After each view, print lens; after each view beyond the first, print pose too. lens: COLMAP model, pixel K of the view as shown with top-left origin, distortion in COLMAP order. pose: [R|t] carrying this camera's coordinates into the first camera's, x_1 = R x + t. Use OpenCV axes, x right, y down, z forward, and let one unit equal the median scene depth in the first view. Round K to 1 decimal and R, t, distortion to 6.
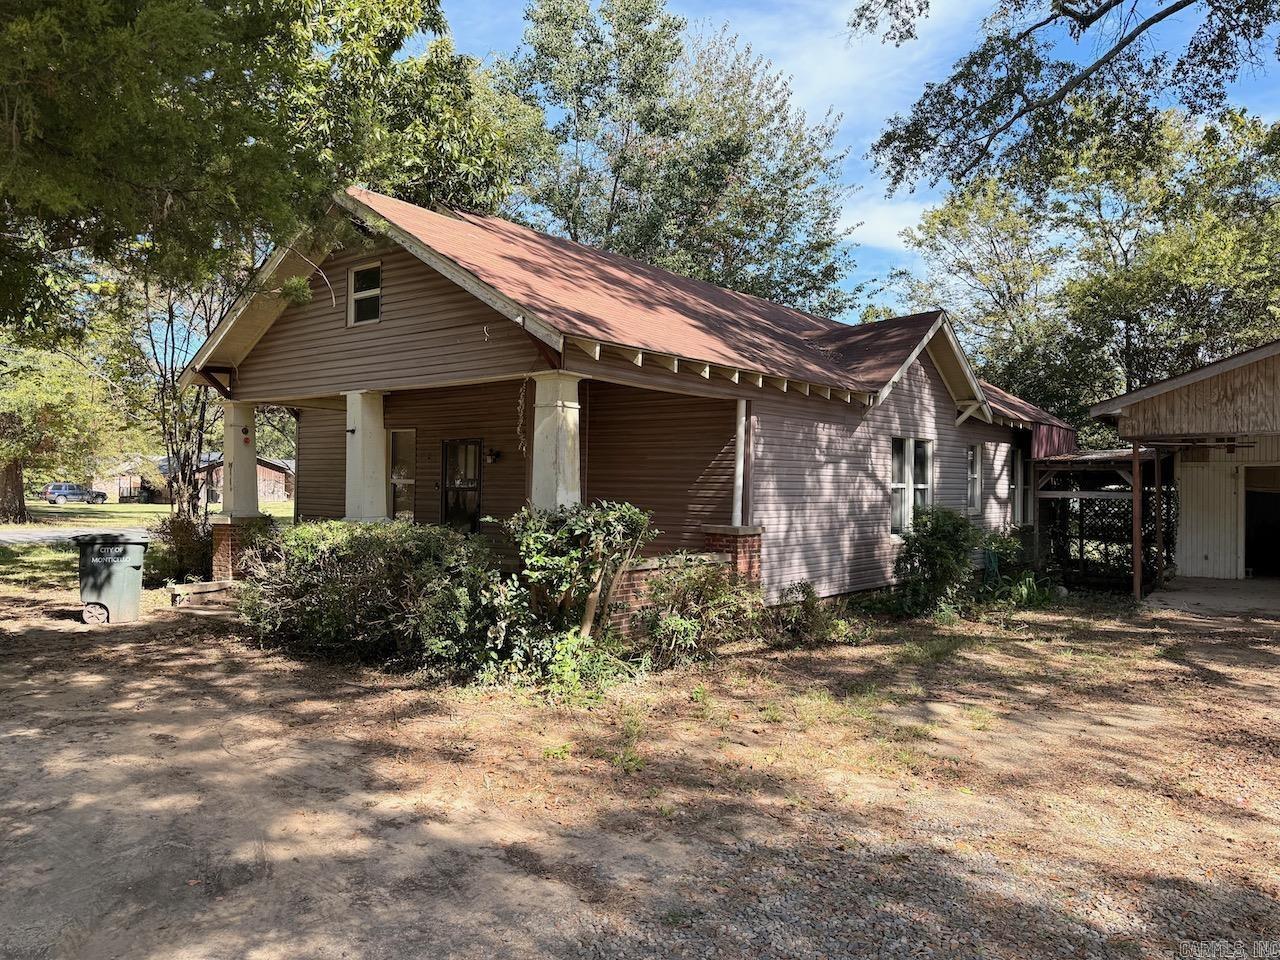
lens RADIAL K [[880.2, 0, 641.6], [0, 880.2, 491.8], [0, 0, 1]] dist [0.107554, -0.161631]
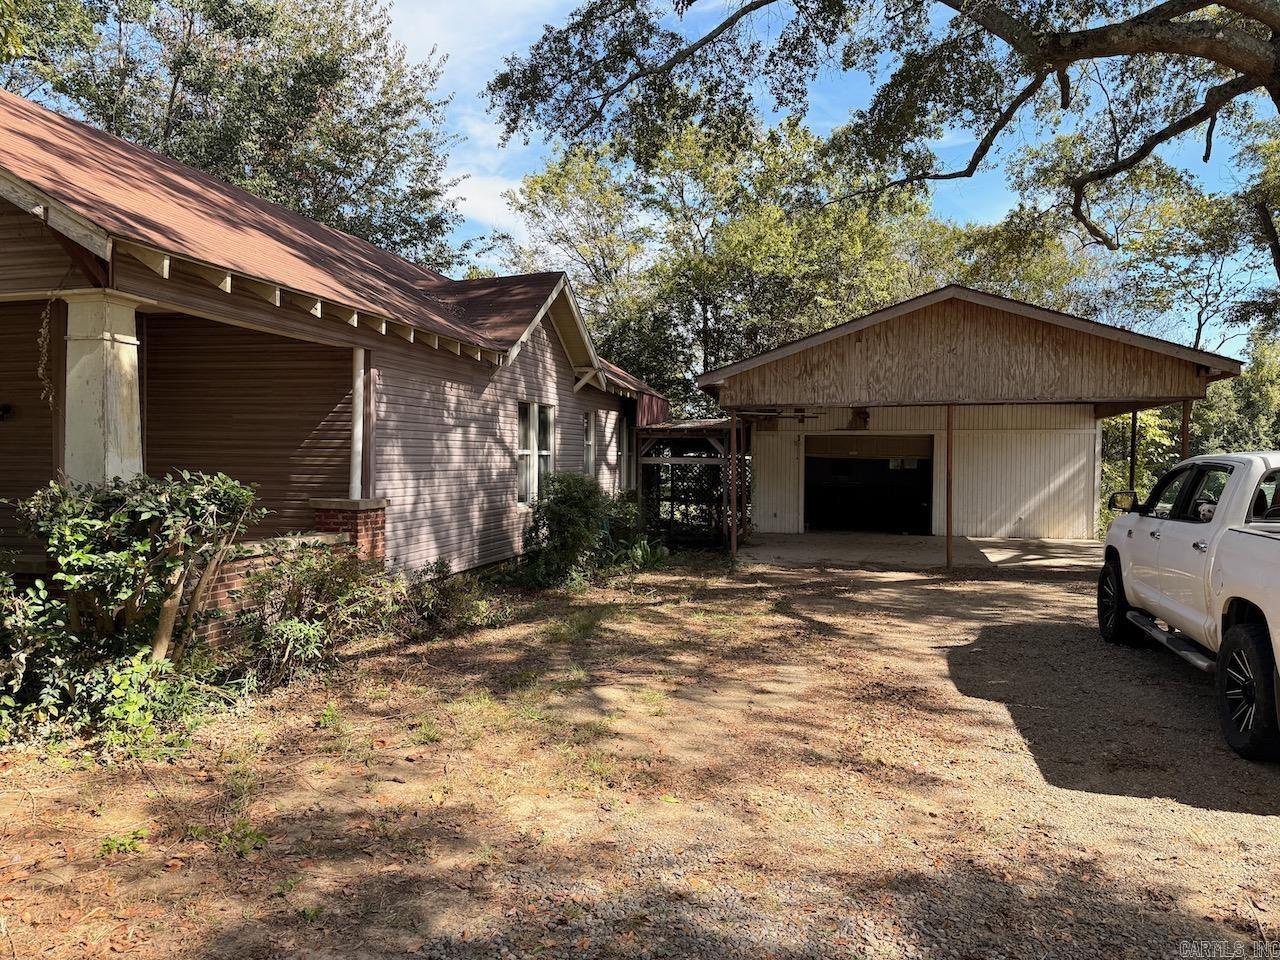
lens RADIAL K [[880.2, 0, 641.6], [0, 880.2, 491.8], [0, 0, 1]] dist [0.107554, -0.161631]
pose [[0.900050, -0.021192, 0.435270, -0.014832], [0.005244, 0.999271, 0.037809, 0.000897], [-0.435754, -0.031747, 0.899506, 0.104797]]
